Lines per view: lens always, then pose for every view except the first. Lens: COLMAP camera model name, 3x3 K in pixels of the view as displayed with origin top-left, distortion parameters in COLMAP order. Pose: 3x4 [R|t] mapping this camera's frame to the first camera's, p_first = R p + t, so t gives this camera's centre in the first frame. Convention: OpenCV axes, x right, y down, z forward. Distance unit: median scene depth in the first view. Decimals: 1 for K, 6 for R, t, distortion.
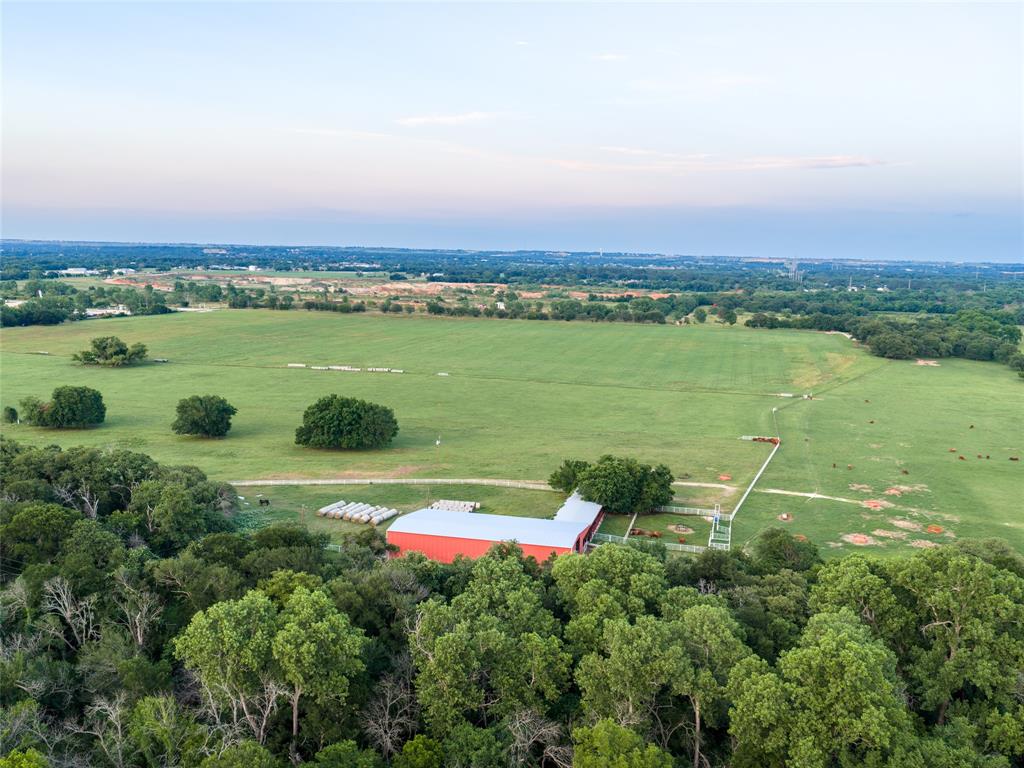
lens RADIAL K [[951.9, 0, 512.0], [0, 951.9, 384.0], [0, 0, 1]] dist [0.012886, -0.014579]
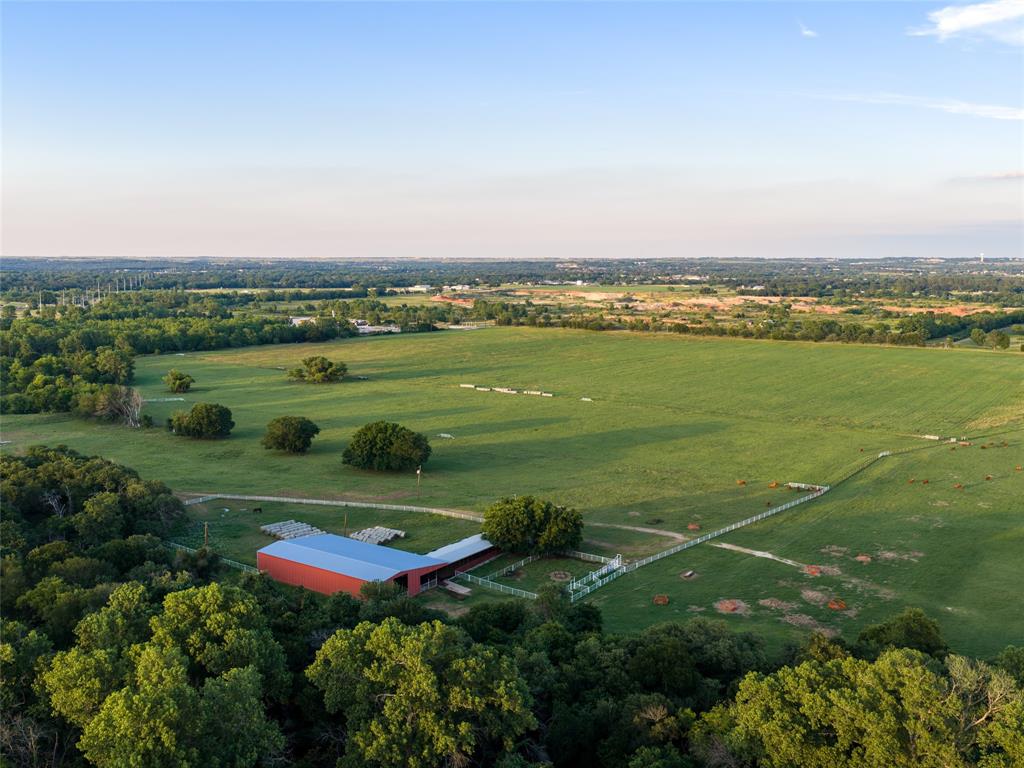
lens RADIAL K [[951.9, 0, 512.0], [0, 951.9, 384.0], [0, 0, 1]] dist [0.012886, -0.014579]
pose [[0.931250, 0.027783, -0.363320, 0.122014], [-0.031647, 0.999488, -0.004687, -0.010571], [0.363004, 0.015862, 0.931653, 0.013045]]
